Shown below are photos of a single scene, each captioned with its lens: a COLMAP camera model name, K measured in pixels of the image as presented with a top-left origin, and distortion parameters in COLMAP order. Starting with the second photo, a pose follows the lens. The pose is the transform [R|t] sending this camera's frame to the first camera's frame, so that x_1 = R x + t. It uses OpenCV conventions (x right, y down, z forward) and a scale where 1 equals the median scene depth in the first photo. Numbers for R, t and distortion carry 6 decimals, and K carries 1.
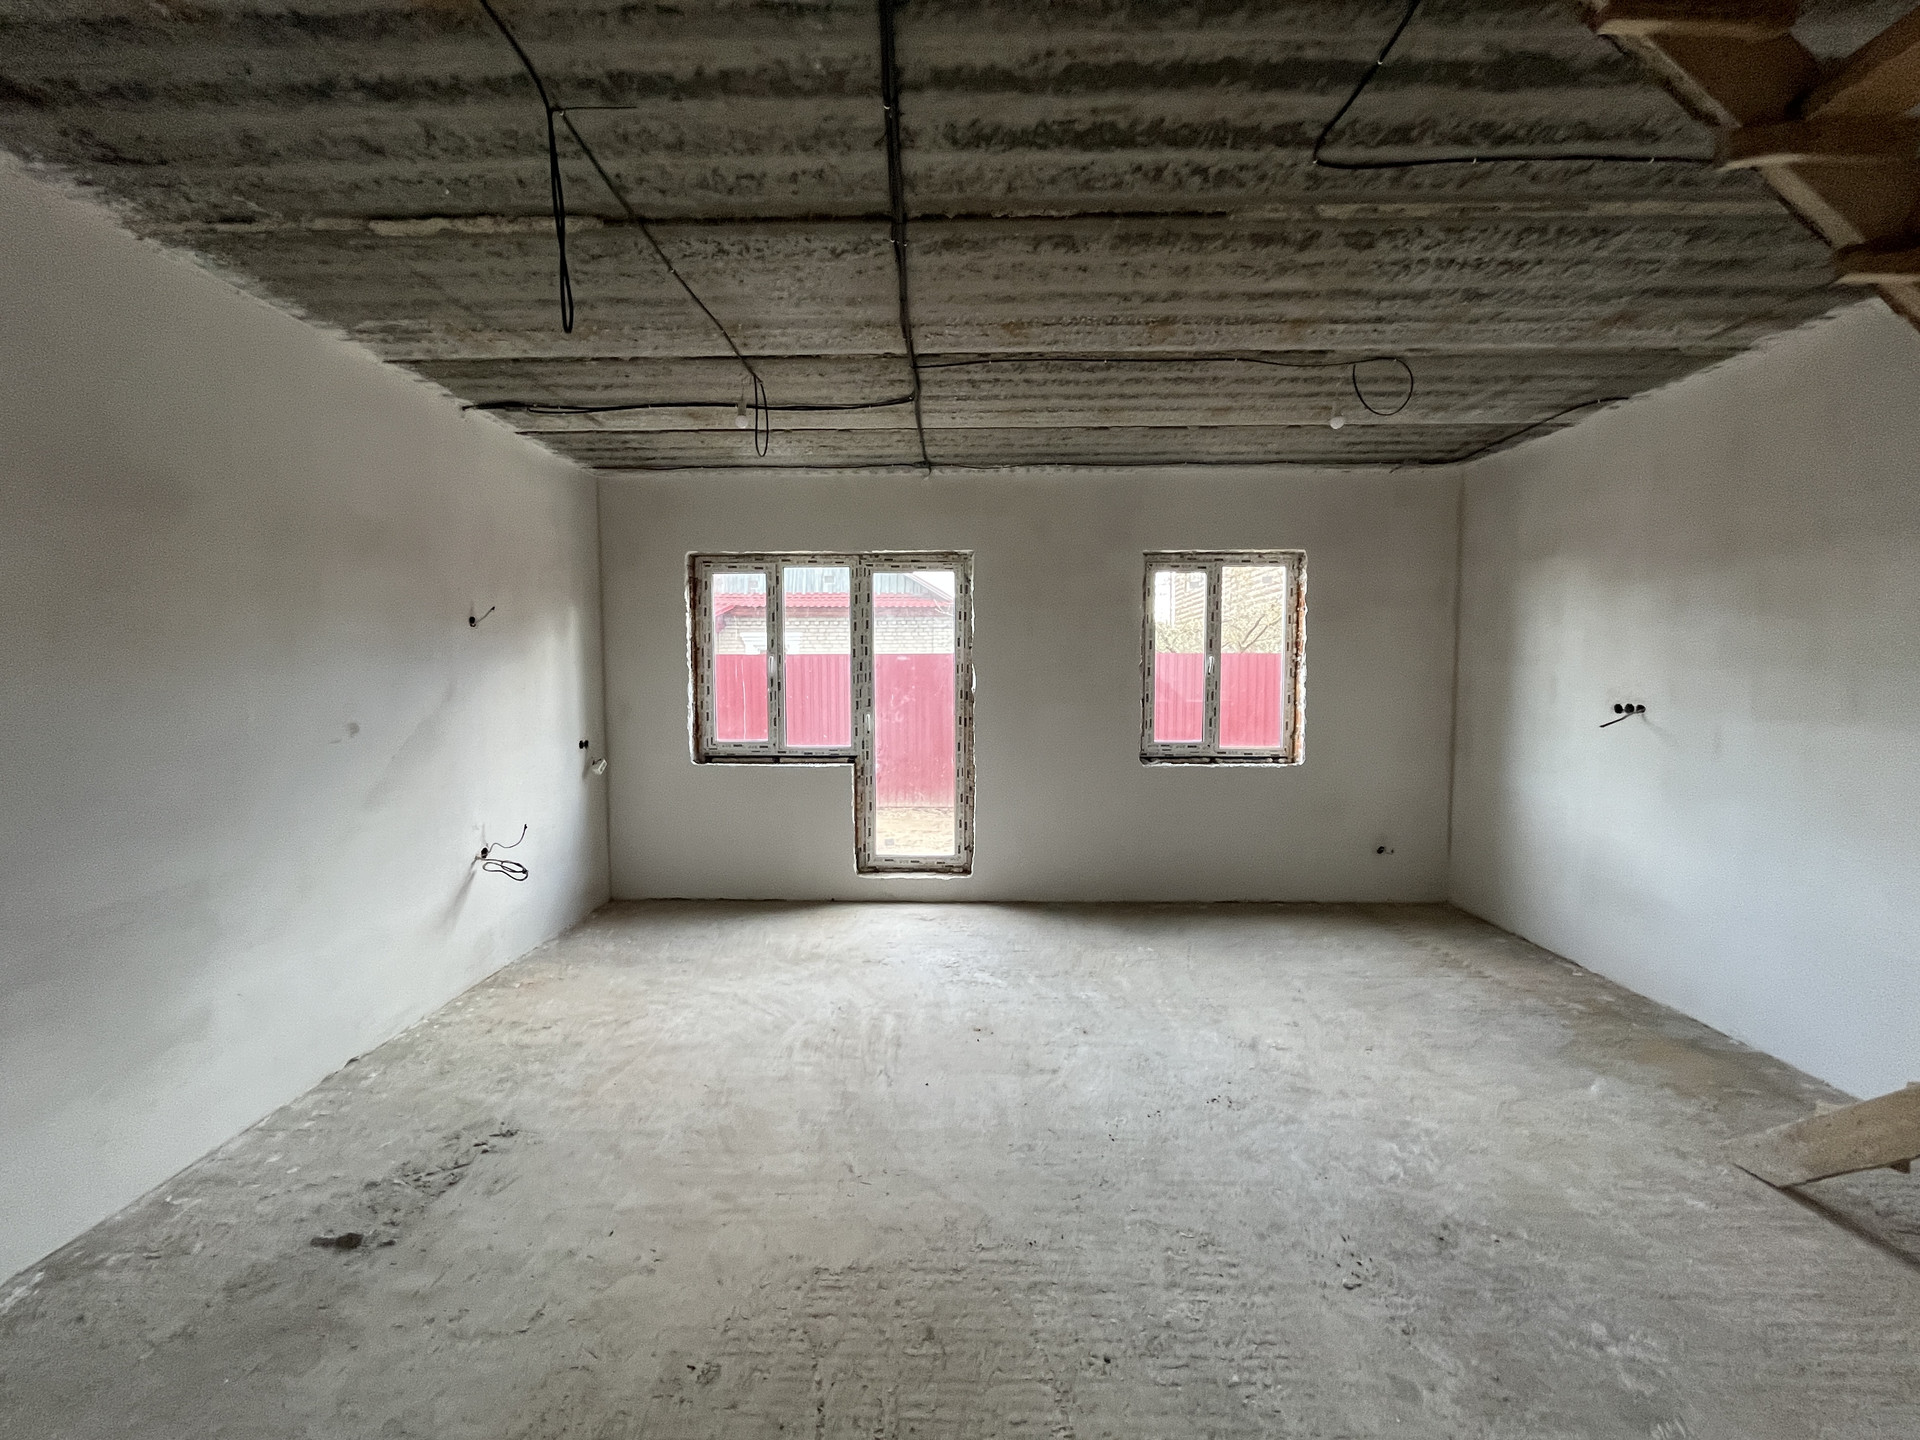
lens RADIAL K [[779.6, 0, 956.8], [0, 779.6, 719.8], [0, 0, 1]] dist [-0.002879, -0.000410]
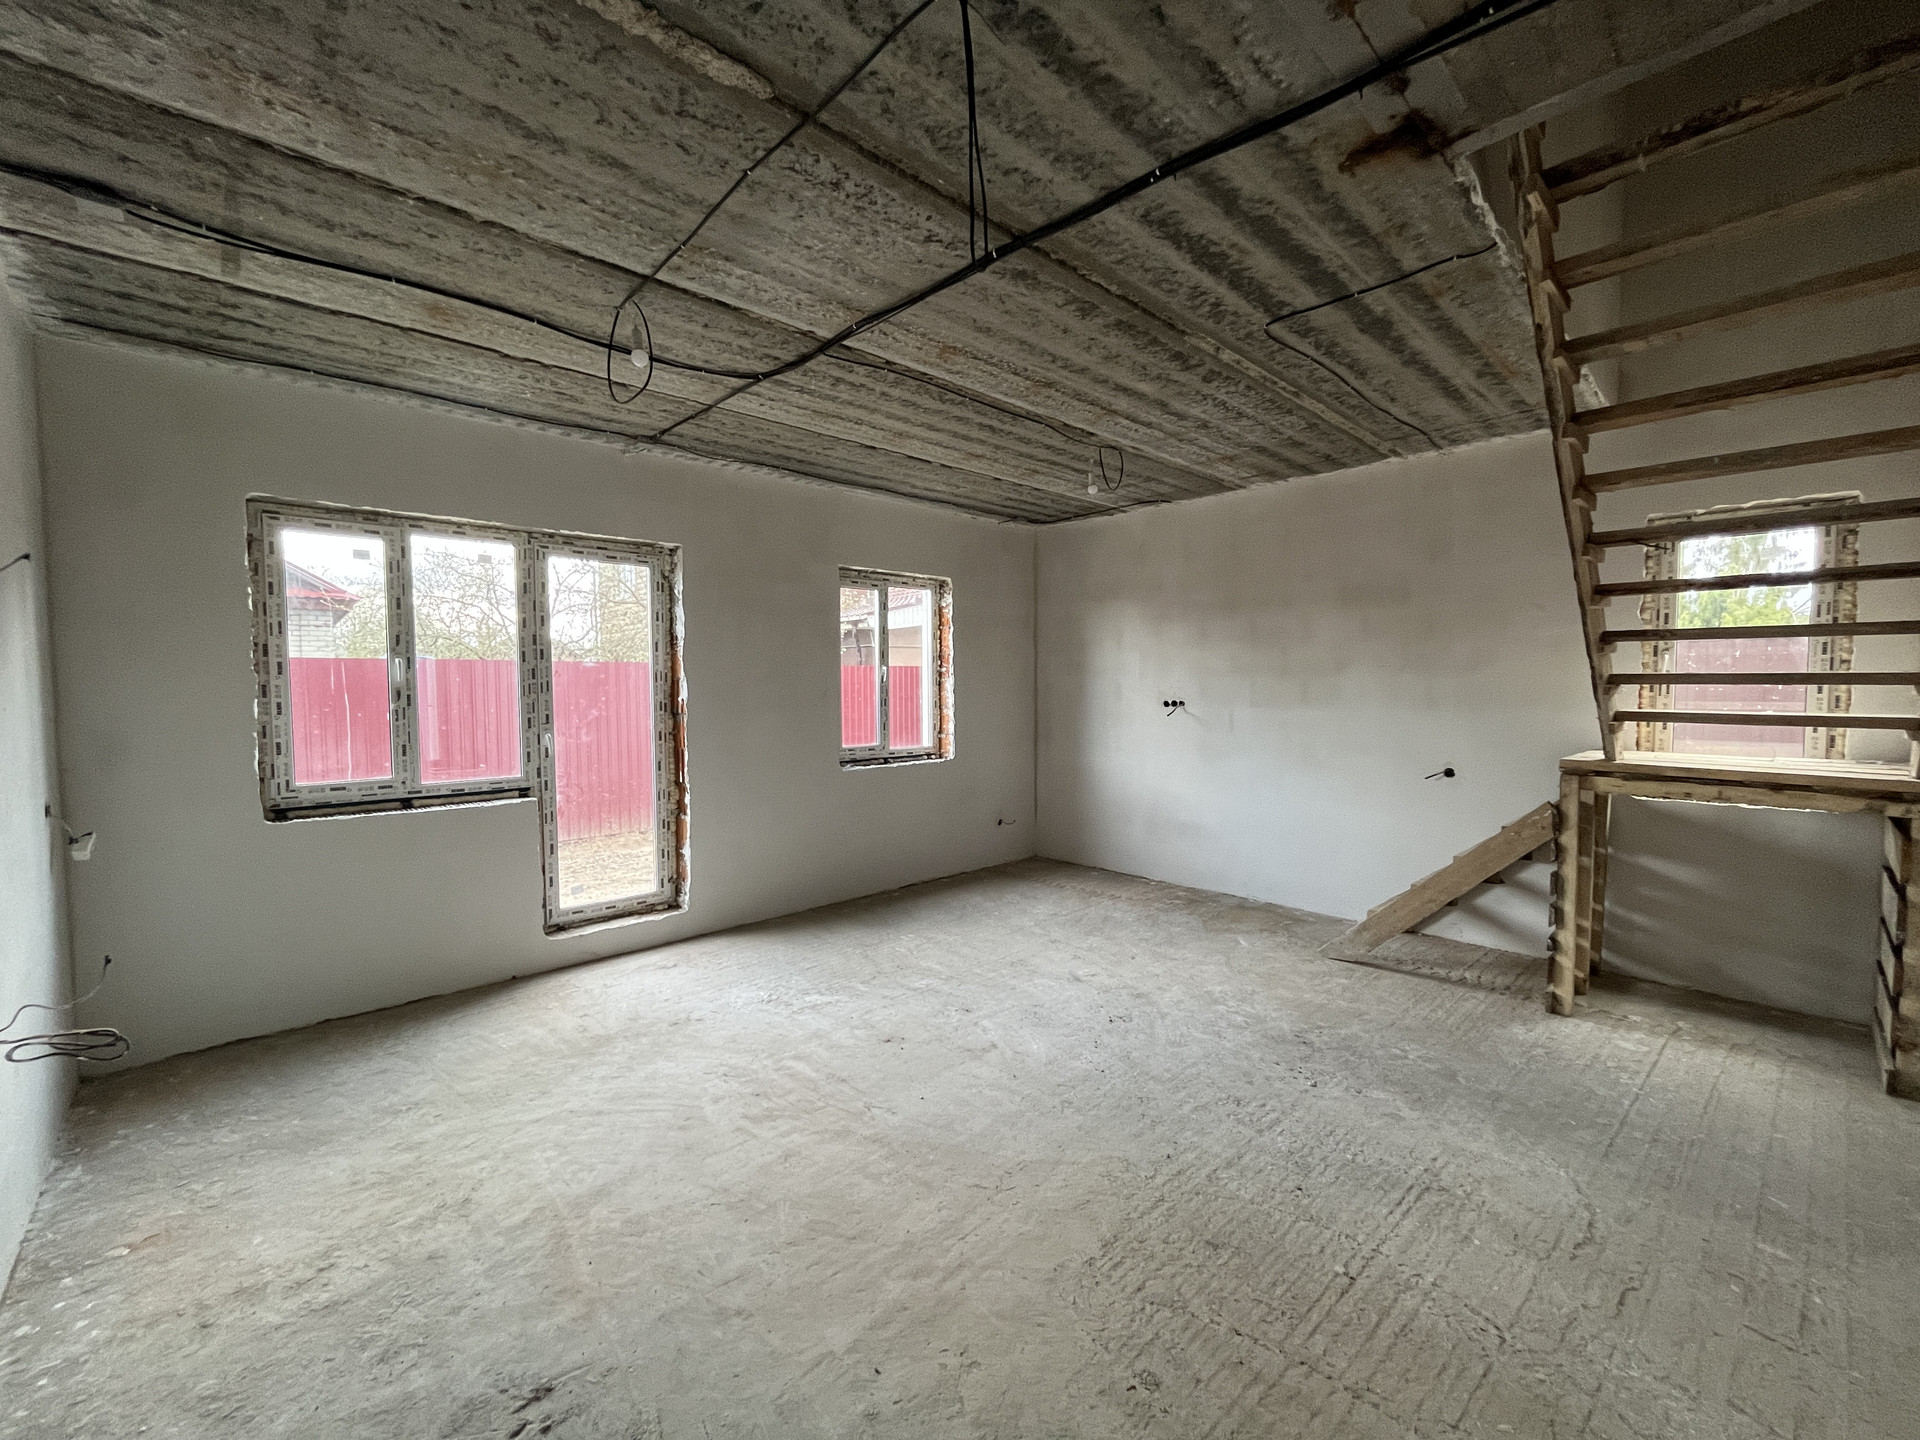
lens RADIAL K [[779.6, 0, 956.8], [0, 779.6, 719.8], [0, 0, 1]] dist [-0.002879, -0.000410]
pose [[0.716051, -0.034392, 0.697200, -0.519161], [0.045810, 0.998948, 0.002228, -0.005535], [-0.696543, 0.030343, 0.716873, 0.195414]]
